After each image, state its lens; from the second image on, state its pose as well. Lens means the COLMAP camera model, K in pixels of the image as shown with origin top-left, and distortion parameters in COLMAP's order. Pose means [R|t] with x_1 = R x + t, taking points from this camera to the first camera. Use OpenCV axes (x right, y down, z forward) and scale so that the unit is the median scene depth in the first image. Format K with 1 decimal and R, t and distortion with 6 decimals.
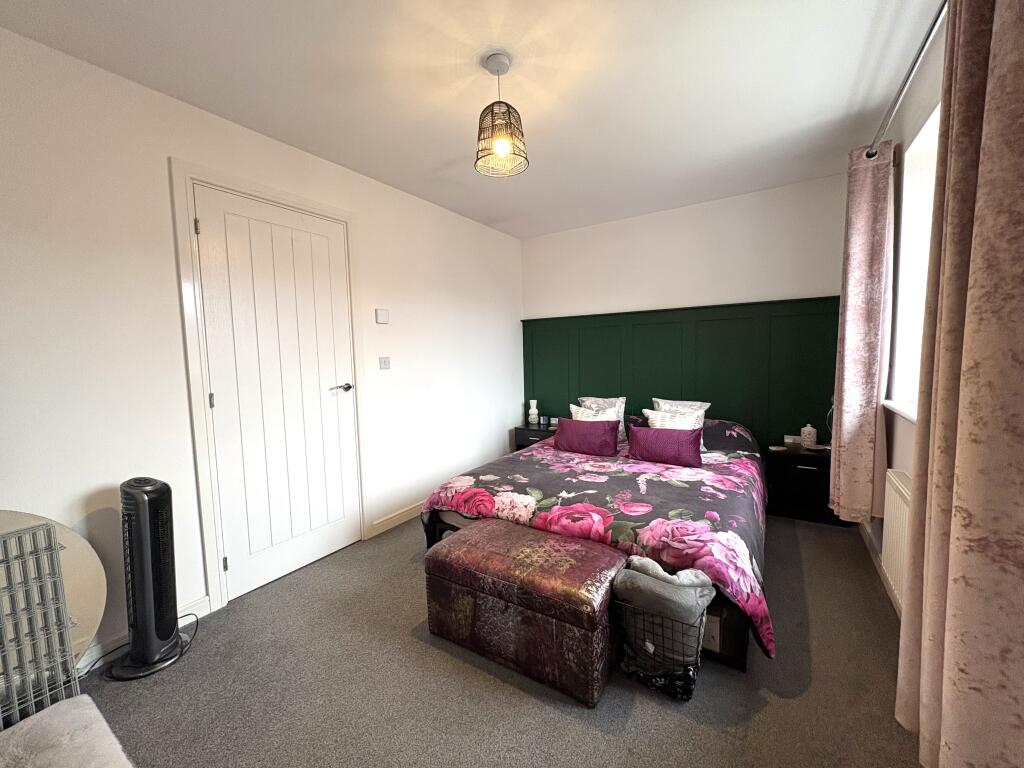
lens RADIAL K [[407.3, 0, 511.8], [0, 407.3, 384.6], [0, 0, 1]] dist [-0.001969, -0.000079]
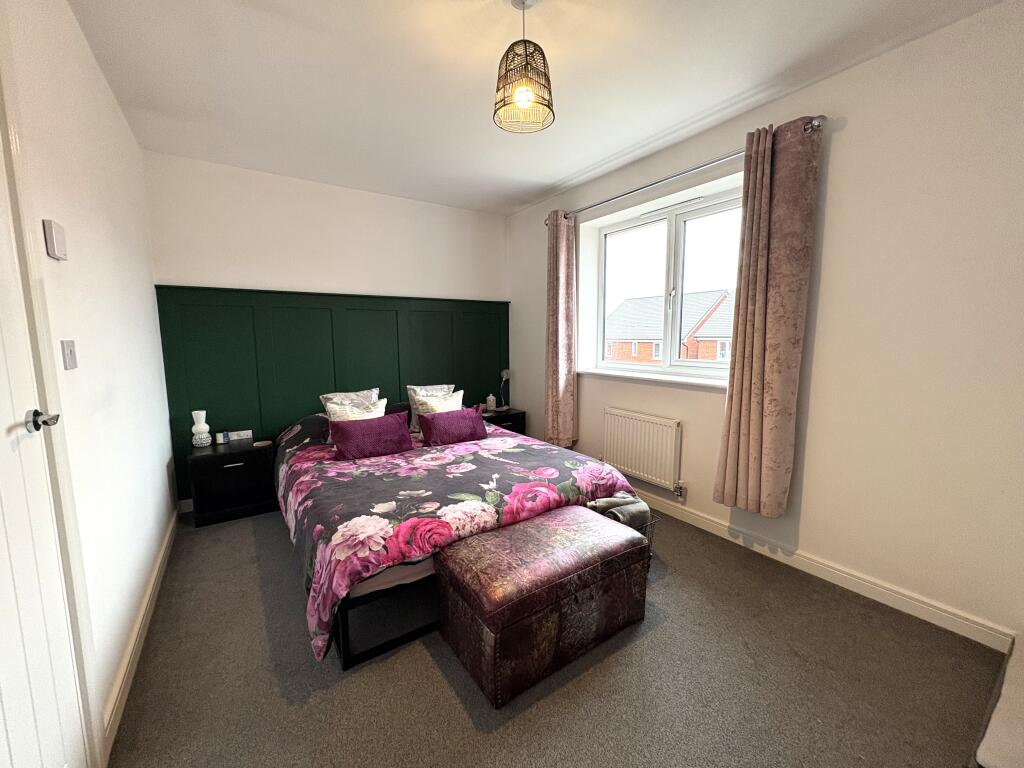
lens RADIAL K [[407.3, 0, 512.2], [0, 407.3, 384.3], [0, 0, 1]] dist [-0.001969, -0.000079]
pose [[0.392140, -0.086205, 0.915858, -0.626288], [0.068489, 0.995572, 0.064384, -0.022673], [-0.917353, 0.037479, 0.396307, 0.500025]]
